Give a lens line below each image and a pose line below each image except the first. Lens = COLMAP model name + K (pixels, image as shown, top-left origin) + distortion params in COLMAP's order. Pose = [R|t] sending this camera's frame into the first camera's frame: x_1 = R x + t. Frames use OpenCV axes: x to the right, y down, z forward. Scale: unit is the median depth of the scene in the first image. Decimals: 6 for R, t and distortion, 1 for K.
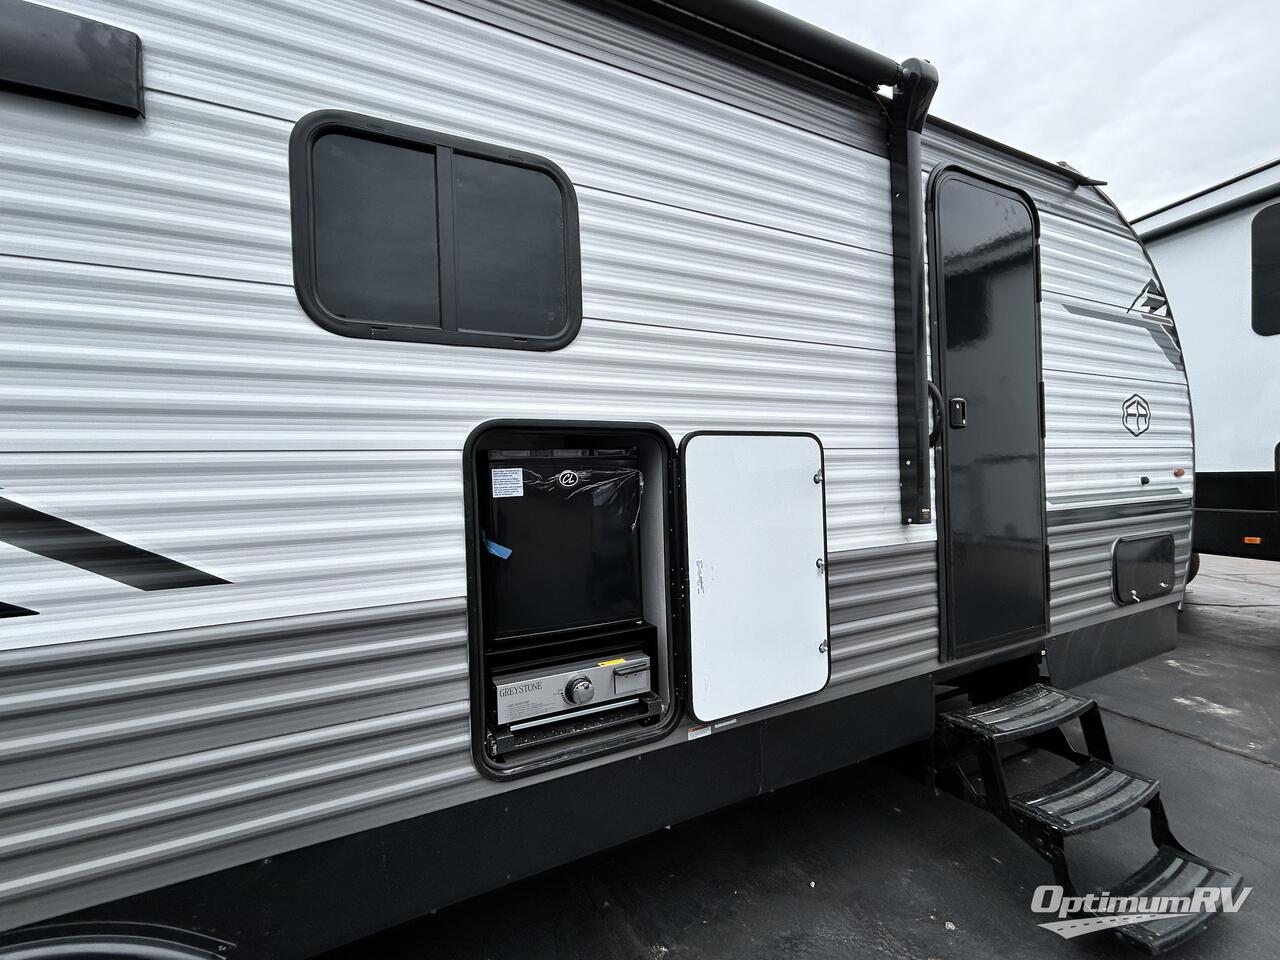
lens RADIAL K [[511.5, 0, 639.6], [0, 511.5, 476.4], [0, 0, 1]] dist [-0.000372, 0.000217]
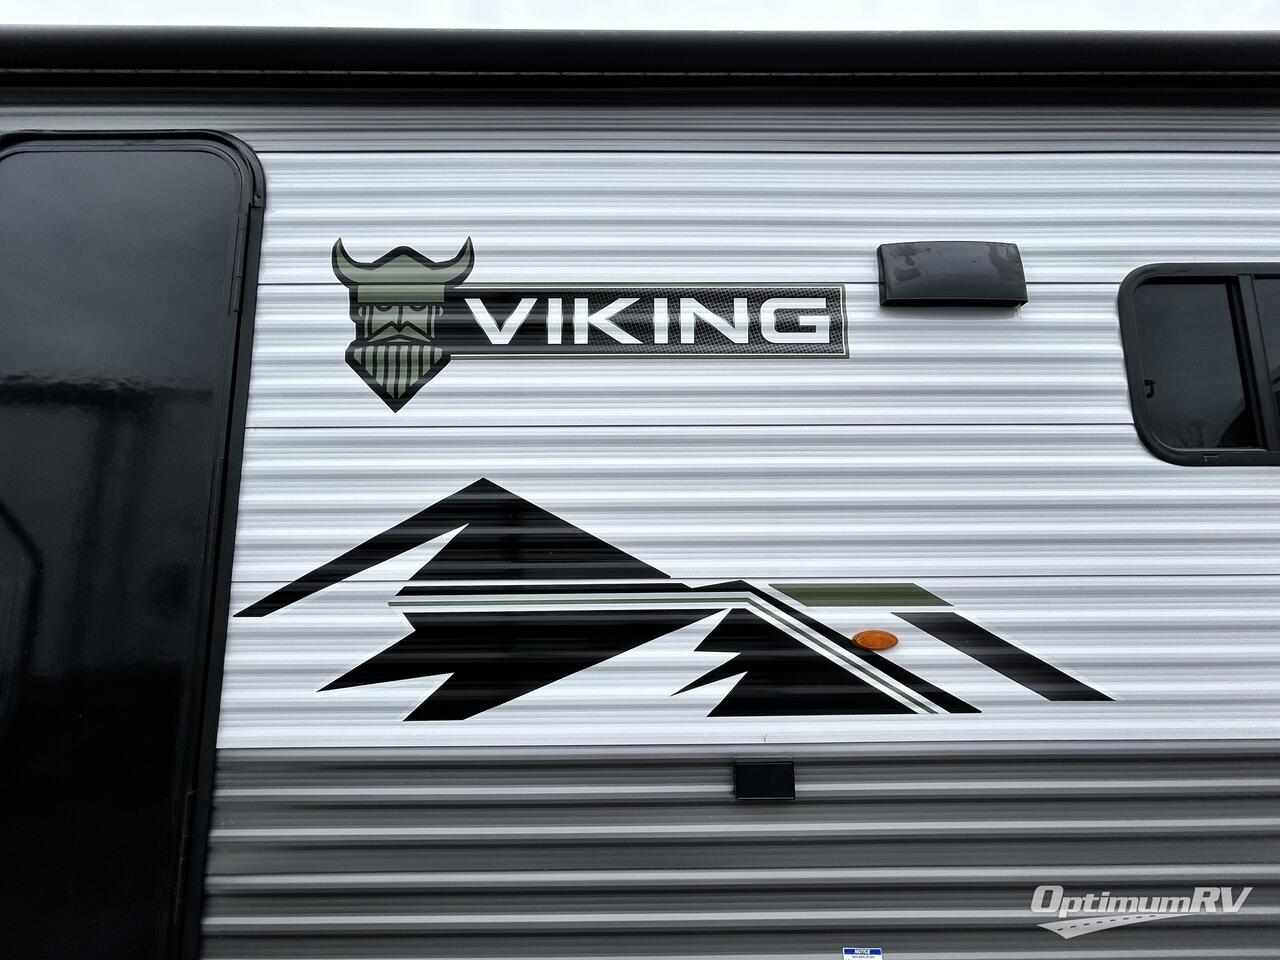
lens RADIAL K [[585.6, 0, 625.2], [0, 585.6, 525.0], [0, 0, 1]] dist [0.000941, -0.001934]
pose [[0.909560, -0.037590, -0.413868, -1.205887], [-0.021651, 0.990262, -0.137525, 0.037114], [0.415007, 0.134048, 0.899889, -0.565627]]
